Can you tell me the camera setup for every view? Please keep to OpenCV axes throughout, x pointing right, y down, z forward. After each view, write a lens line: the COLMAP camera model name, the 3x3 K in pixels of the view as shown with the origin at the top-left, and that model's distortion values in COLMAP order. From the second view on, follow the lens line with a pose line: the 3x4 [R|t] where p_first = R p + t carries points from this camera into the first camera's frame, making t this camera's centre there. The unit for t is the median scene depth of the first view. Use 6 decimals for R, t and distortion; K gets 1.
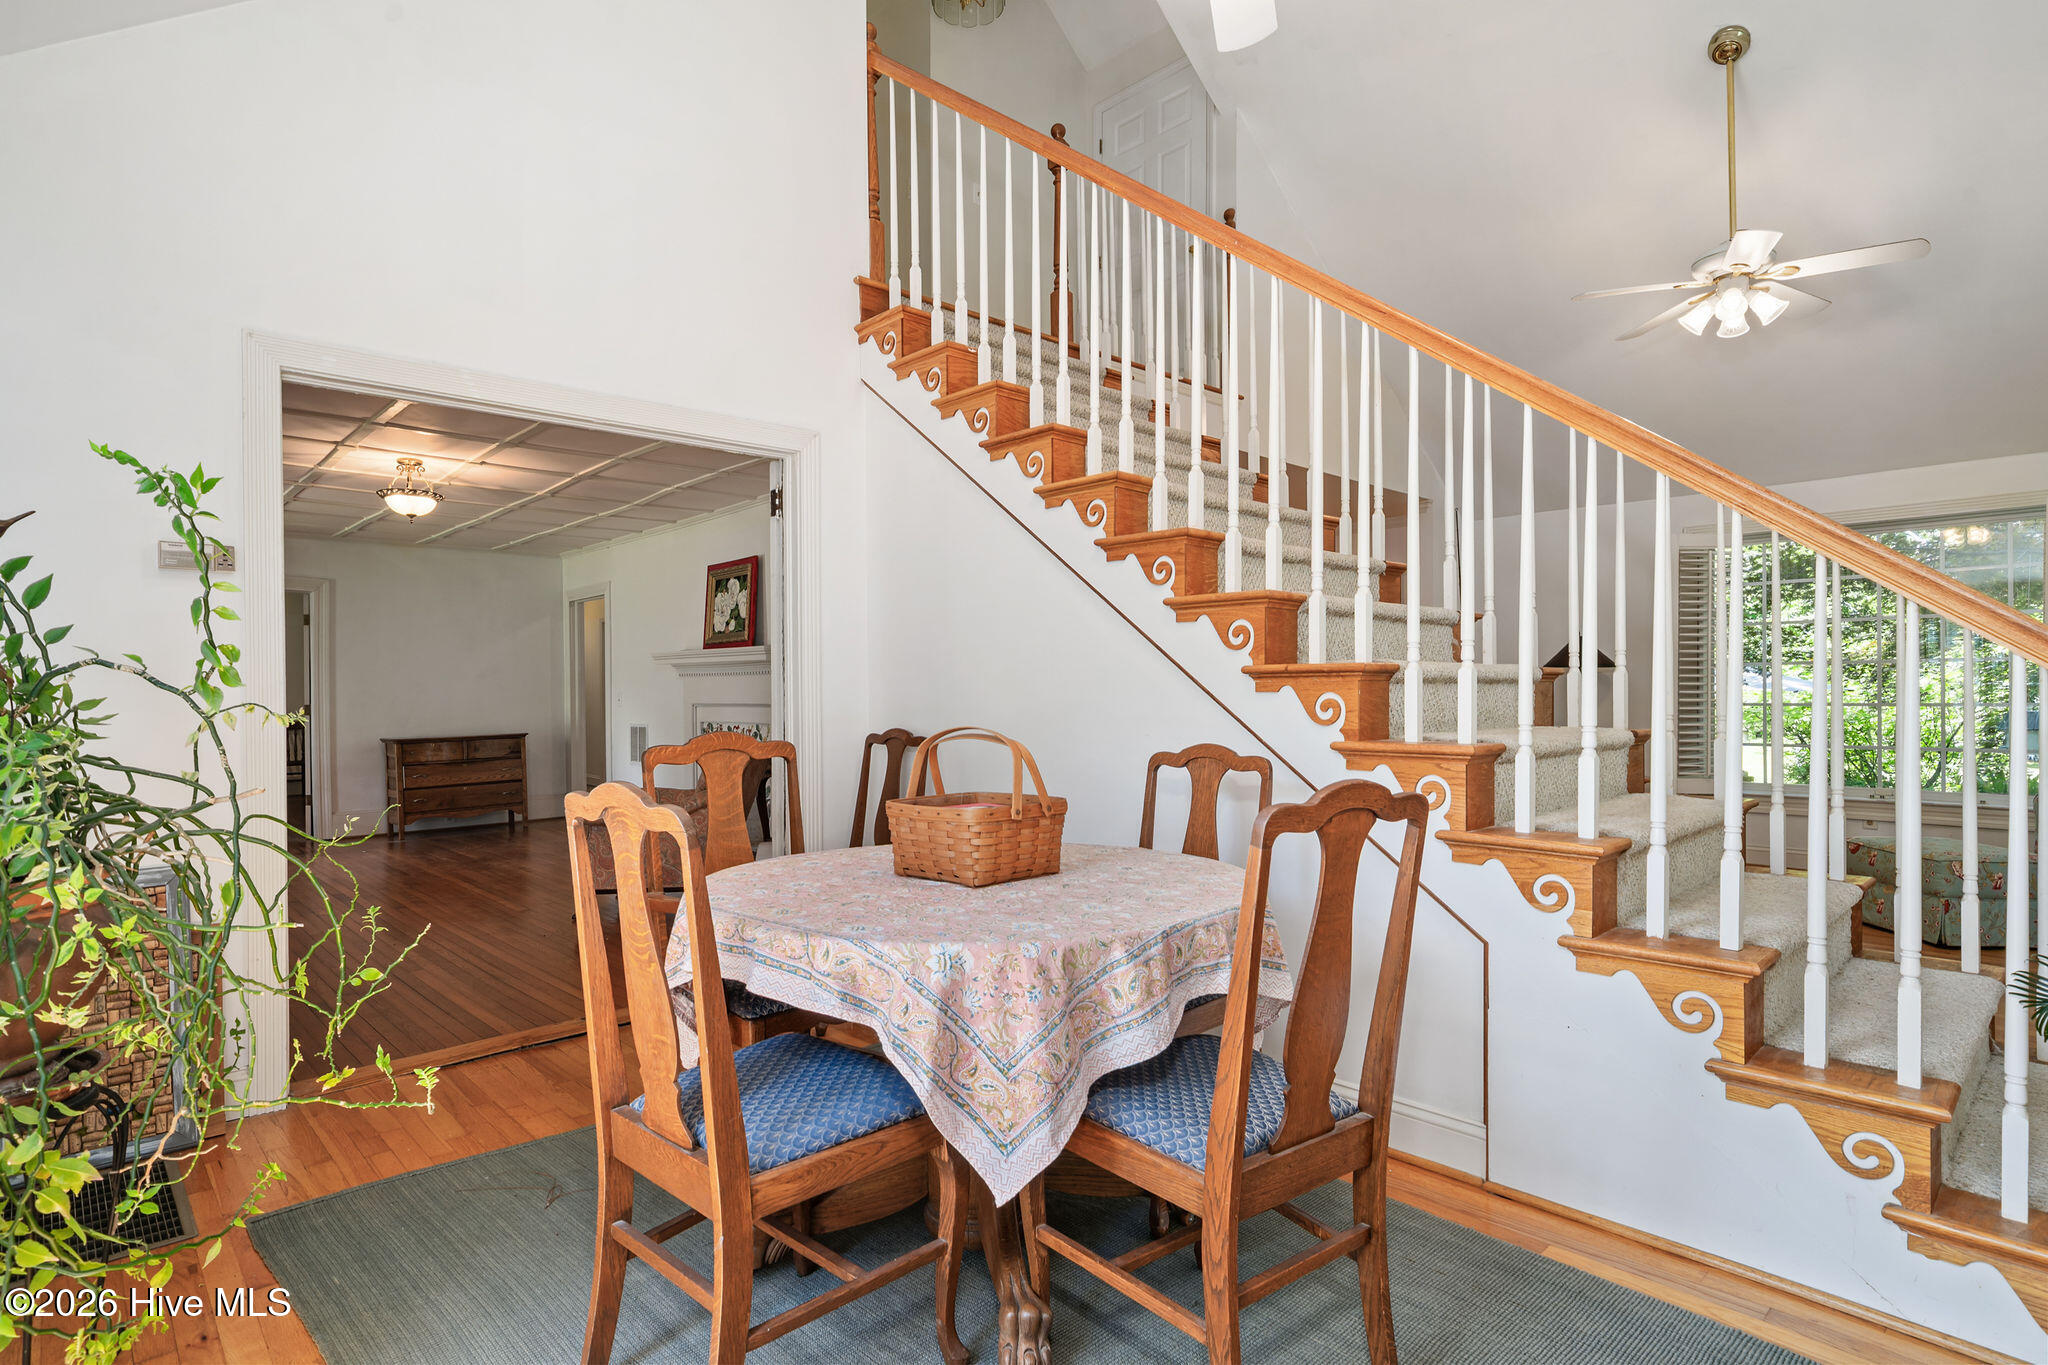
lens RADIAL K [[1002.4, 0, 1026.1], [0, 1002.4, 688.9], [0, 0, 1]] dist [0.008373, -0.000806]
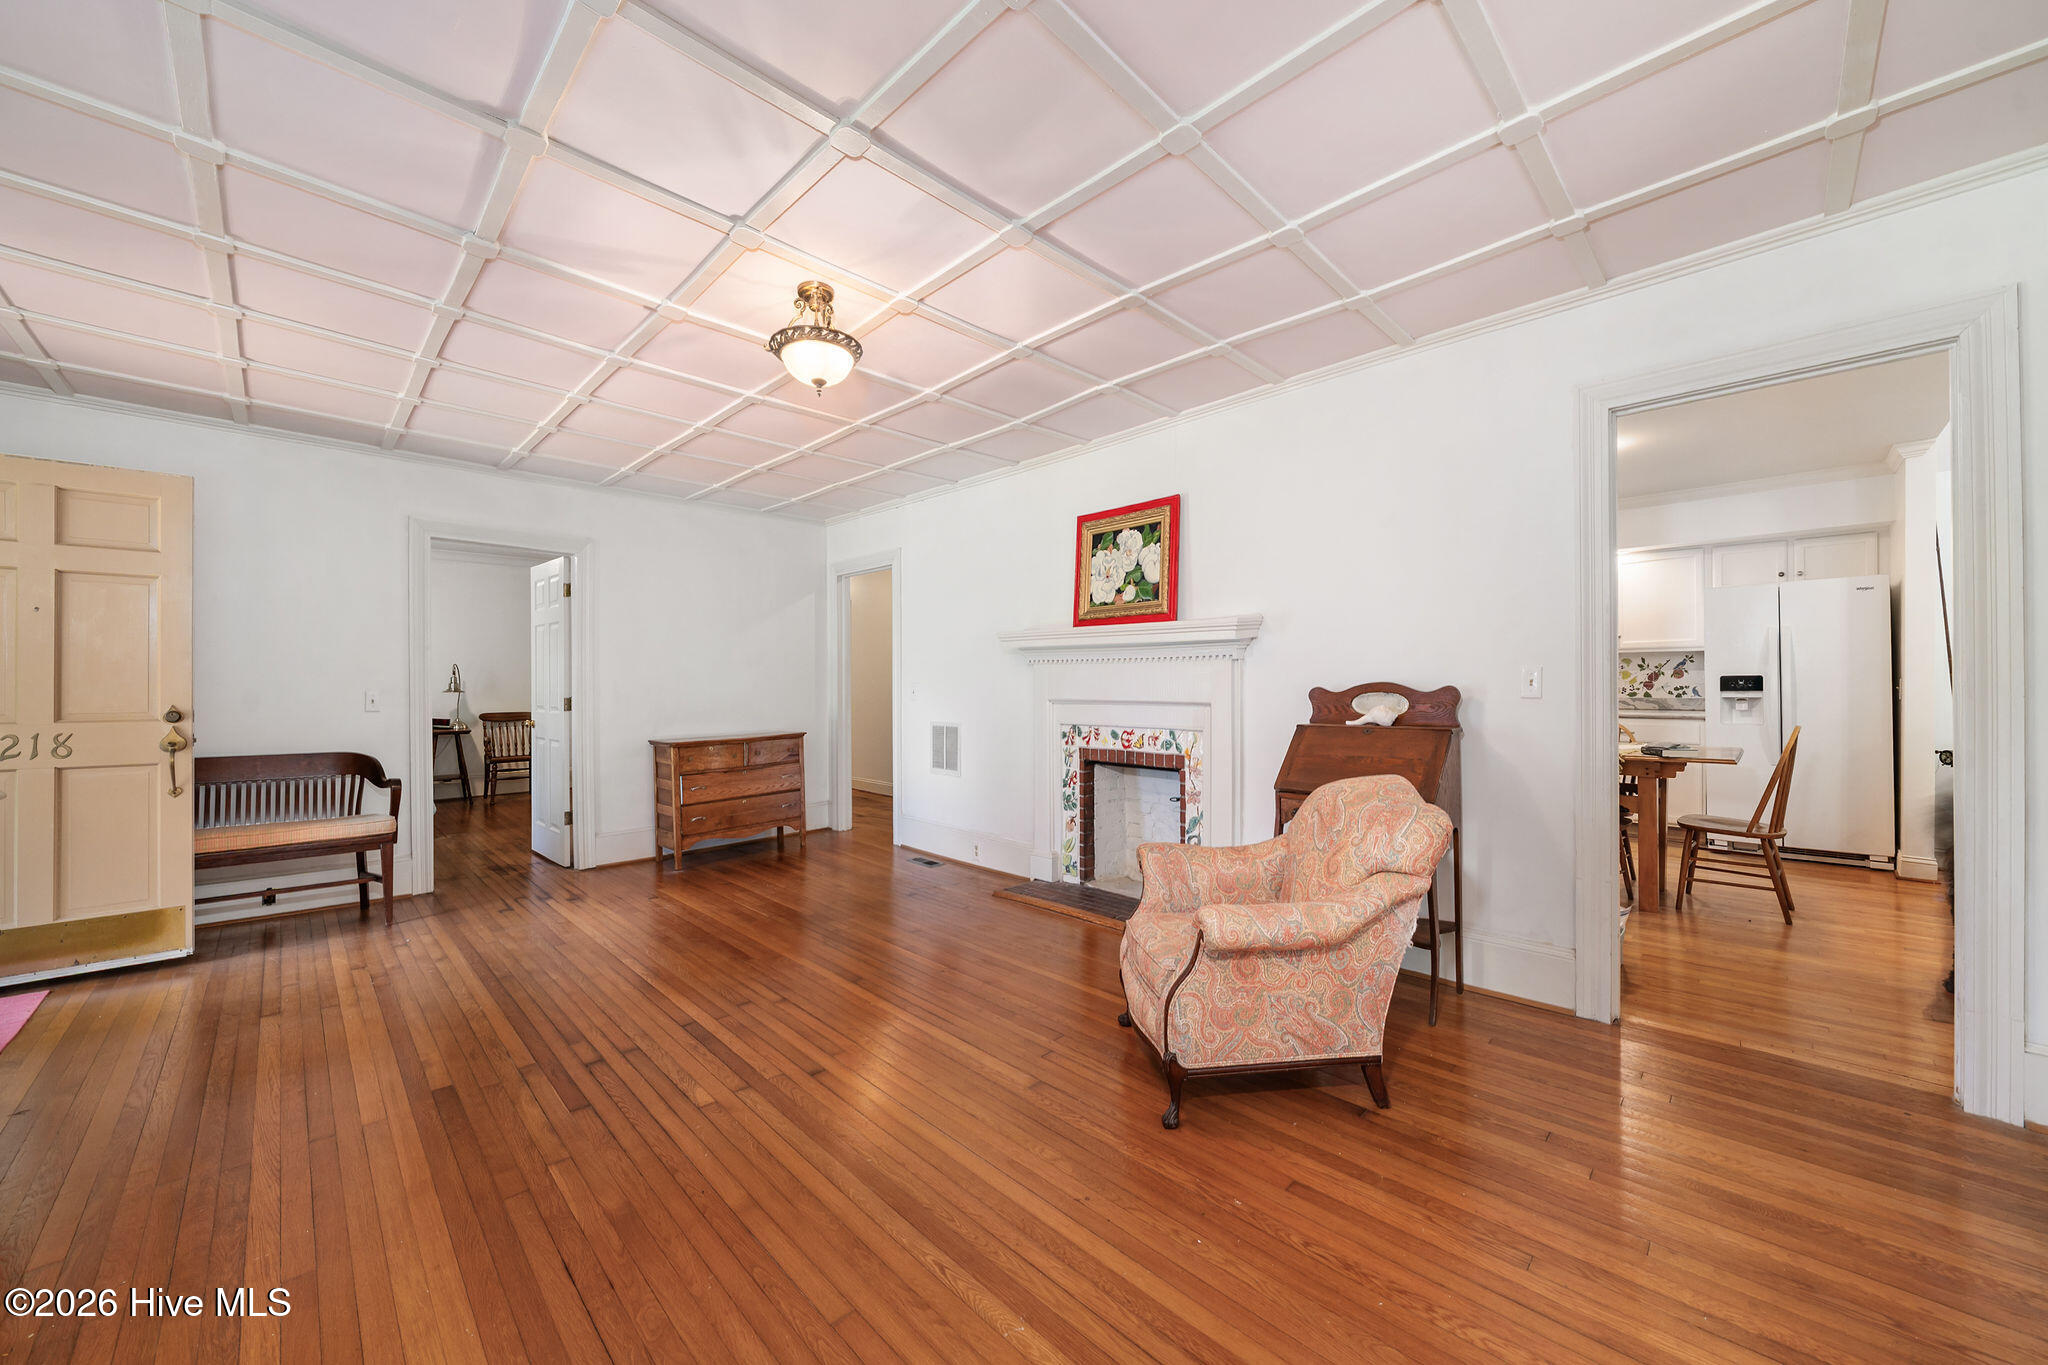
lens RADIAL K [[876.1, 0, 1024.4], [0, 876.1, 680.8], [0, 0, 1]] dist [0.002212, 0.000167]
pose [[0.997726, 0.003541, -0.067309, -0.307342], [-0.003287, 0.999987, 0.003878, -0.001737], [0.067322, -0.003648, 0.997725, 0.335883]]
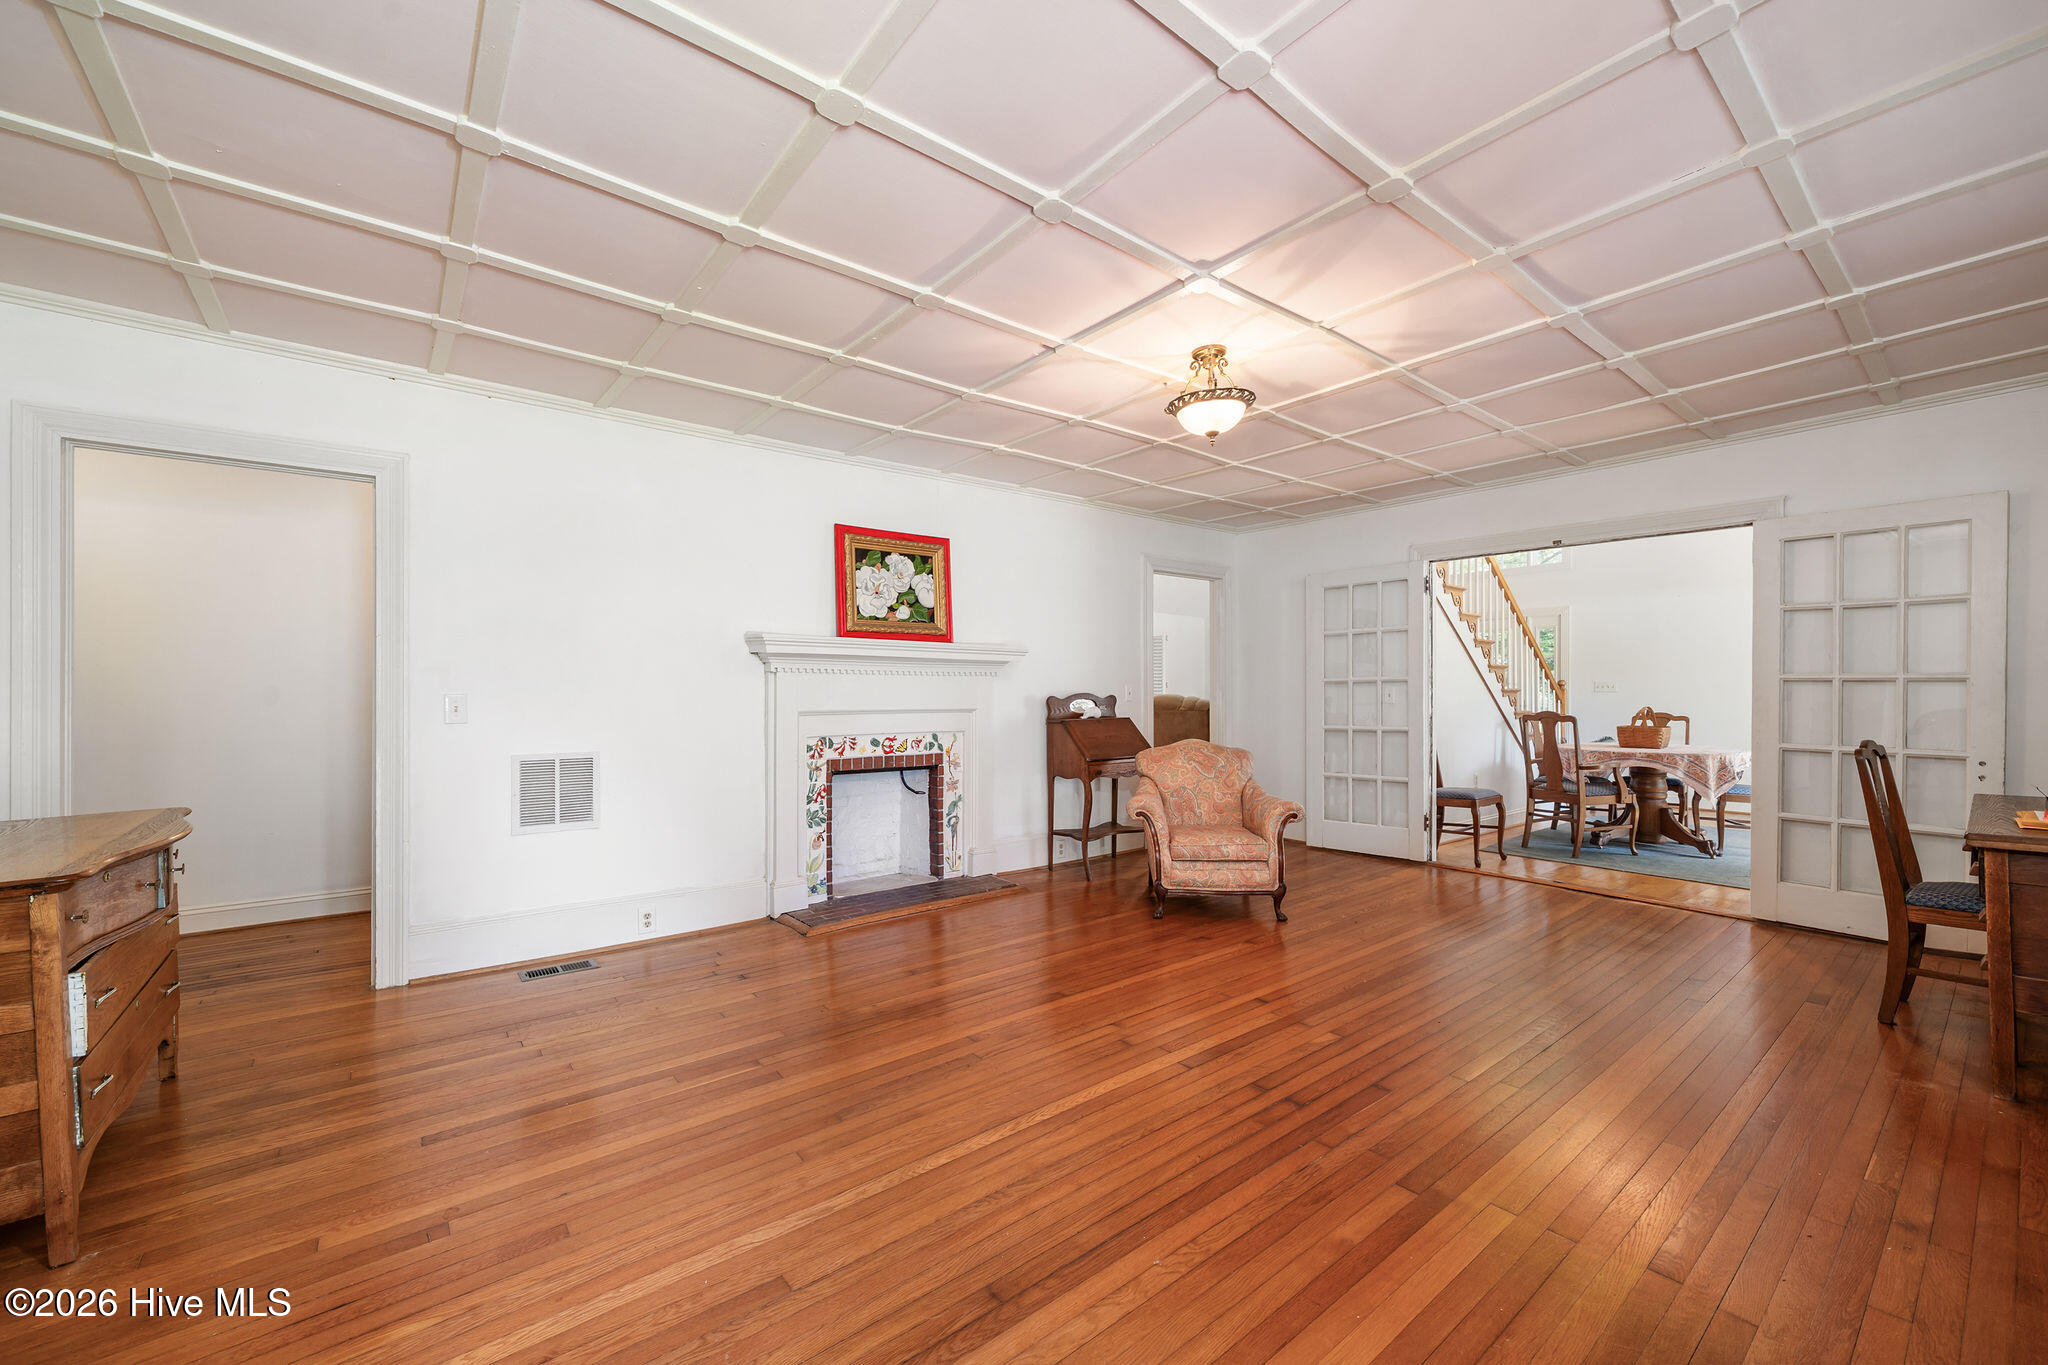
lens RADIAL K [[799.4, 0, 988.6], [0, 799.4, 691.9], [0, 0, 1]] dist [-0.012723, -0.000049]
pose [[0.124122, 0.006064, 0.992248, -0.872242], [-0.003890, 0.999977, -0.005624, 0.003785], [-0.992259, -0.003161, 0.124143, 0.802170]]
